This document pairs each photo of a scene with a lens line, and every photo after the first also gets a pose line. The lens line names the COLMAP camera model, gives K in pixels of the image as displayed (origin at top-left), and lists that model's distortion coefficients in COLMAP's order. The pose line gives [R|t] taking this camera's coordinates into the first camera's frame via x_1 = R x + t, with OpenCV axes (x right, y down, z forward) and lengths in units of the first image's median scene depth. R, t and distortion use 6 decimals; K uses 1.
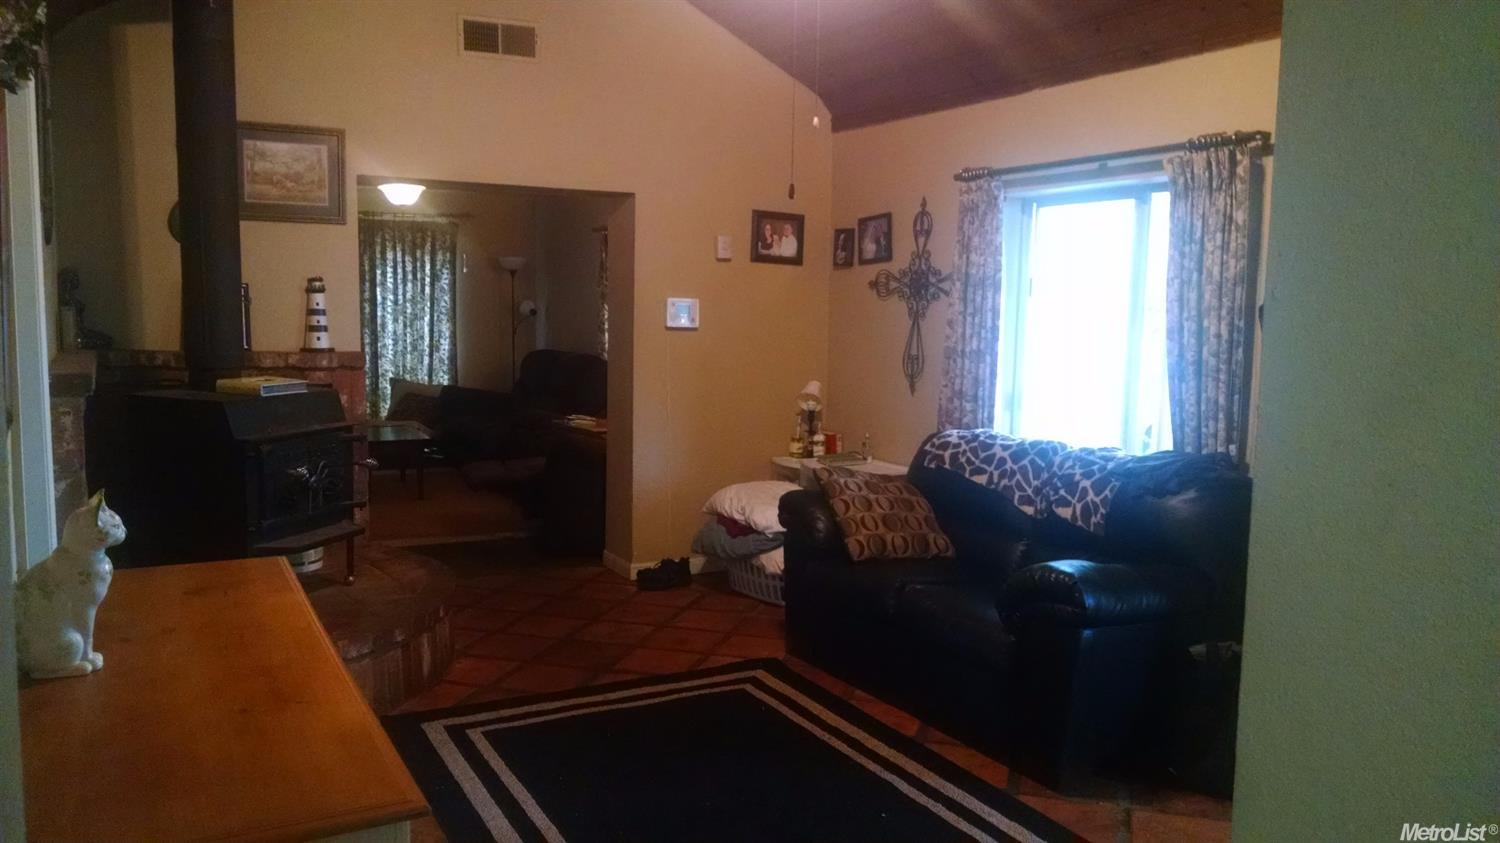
lens RADIAL K [[1136.3, 0, 751.6], [0, 1136.3, 424.6], [0, 0, 1]] dist [0.025750, -0.050879]
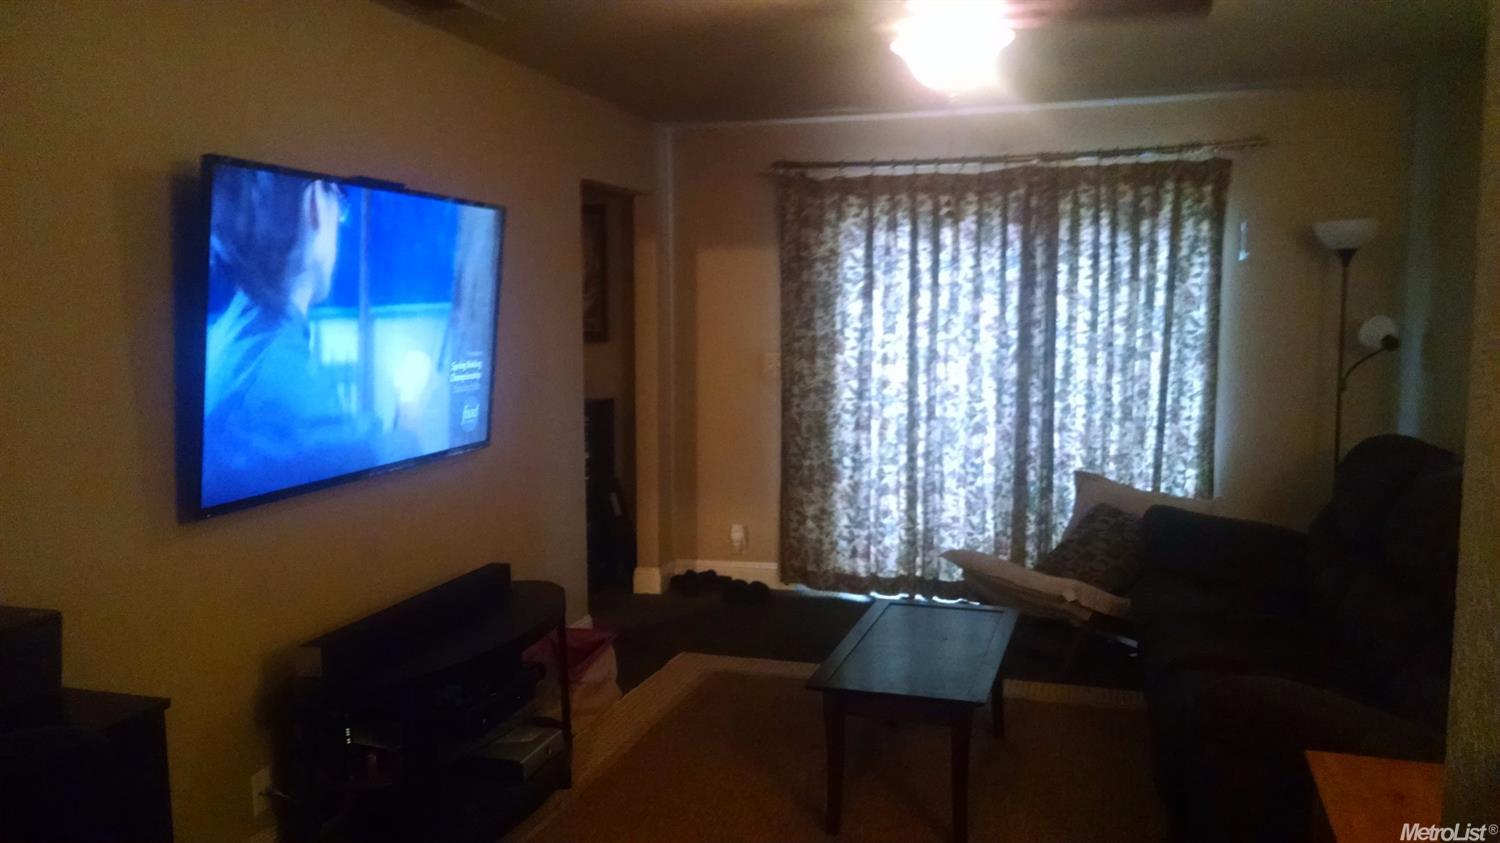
lens RADIAL K [[1136.3, 0, 753.7], [0, 1136.3, 428.3], [0, 0, 1]] dist [0.025750, -0.050879]
pose [[0.715955, 0.050822, -0.696294, -0.060995], [-0.056316, 0.998301, 0.014959, -0.059452], [0.695871, 0.028503, 0.717601, 0.521513]]
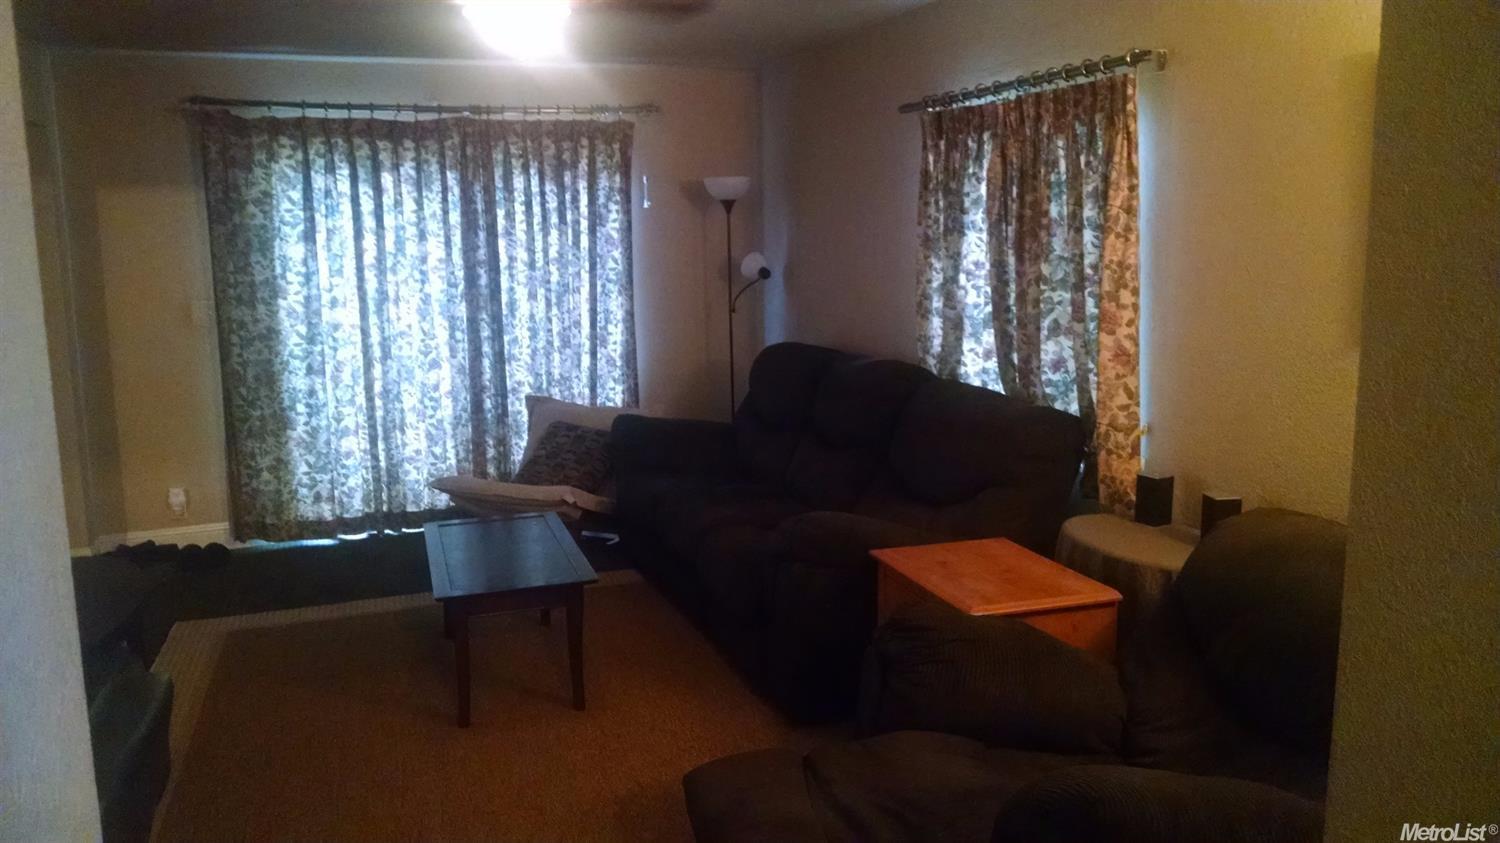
lens RADIAL K [[1136.3, 0, 762.8], [0, 1136.3, 419.5], [0, 0, 1]] dist [0.025750, -0.050879]
pose [[0.990646, -0.013772, -0.135762, -0.118150], [0.020360, 0.998675, 0.047256, -0.053445], [0.134932, -0.049578, 0.989614, 0.437872]]
